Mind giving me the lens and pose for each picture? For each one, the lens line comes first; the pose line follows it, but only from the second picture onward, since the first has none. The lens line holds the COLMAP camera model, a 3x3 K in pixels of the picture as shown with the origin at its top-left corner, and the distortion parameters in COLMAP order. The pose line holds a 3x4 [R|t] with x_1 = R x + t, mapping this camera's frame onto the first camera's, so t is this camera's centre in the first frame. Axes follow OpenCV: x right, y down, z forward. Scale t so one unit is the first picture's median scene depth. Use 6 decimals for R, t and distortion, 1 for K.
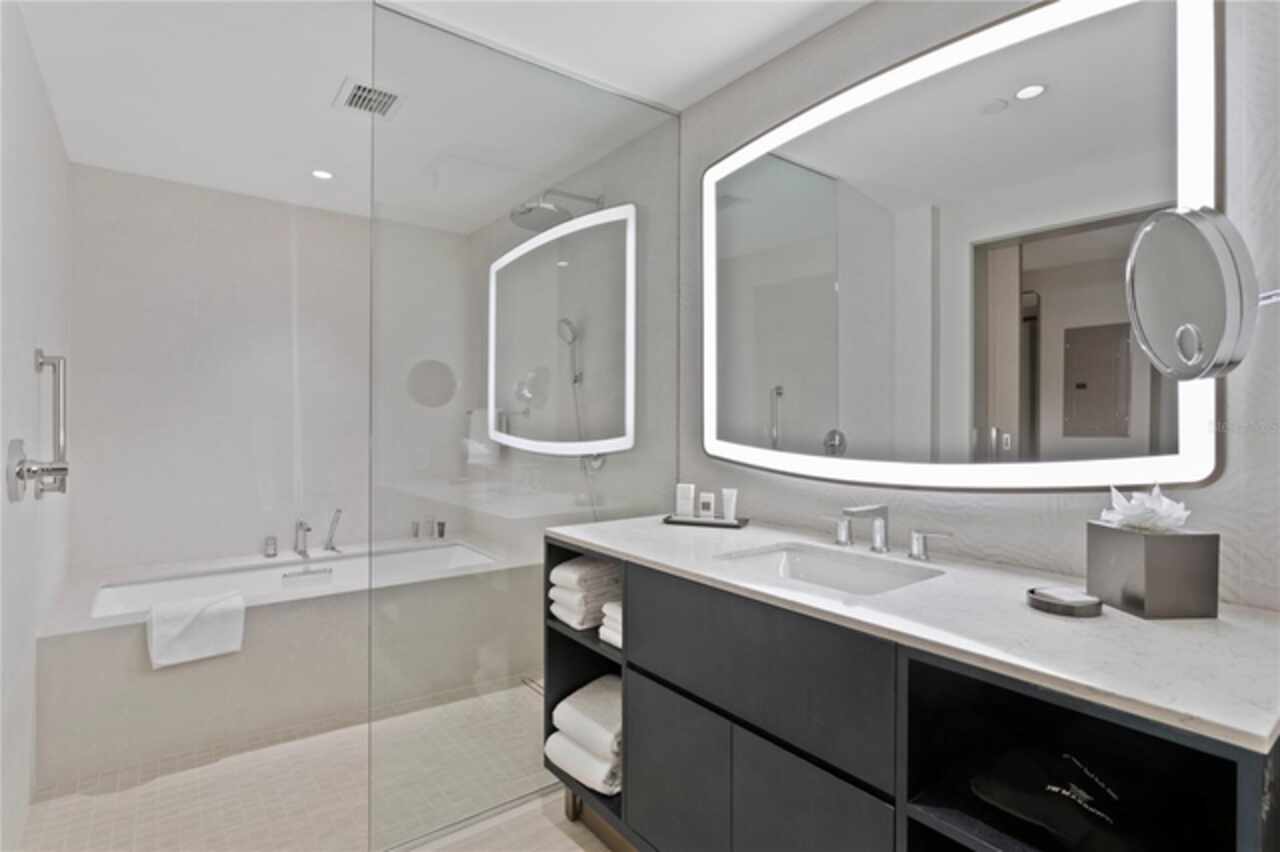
lens RADIAL K [[644.8, 0, 640.0], [0, 644.8, 426.0], [0, 0, 1]] dist [-0.000264, 0.000445]
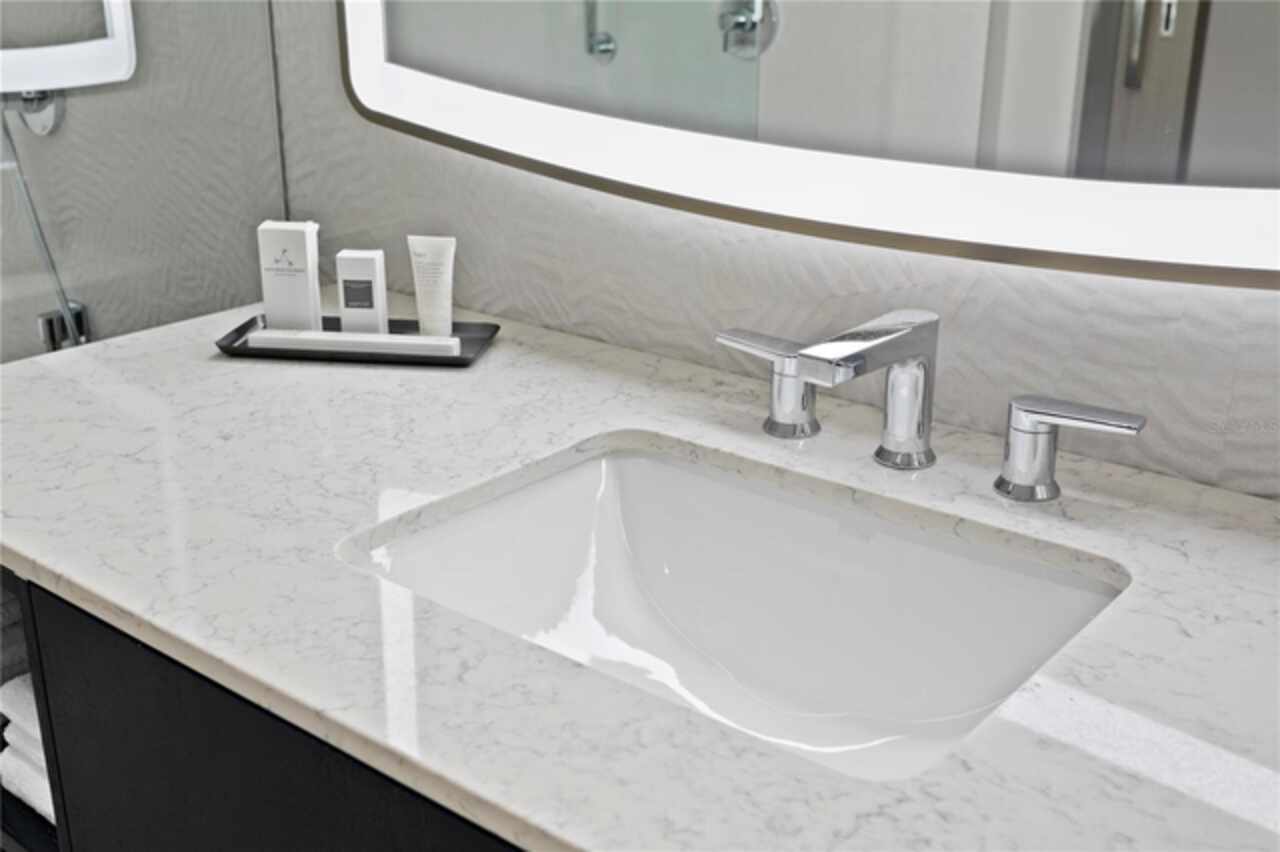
lens RADIAL K [[1403.3, 0, 640.0], [0, 1403.3, 426.0], [0, 0, 1]] dist [0.000264, -0.023901]
pose [[0.973495, -0.082524, 0.213300, 0.076969], [0.007450, 0.943579, 0.331062, -0.033648], [-0.228586, -0.320699, 0.919185, 0.301183]]
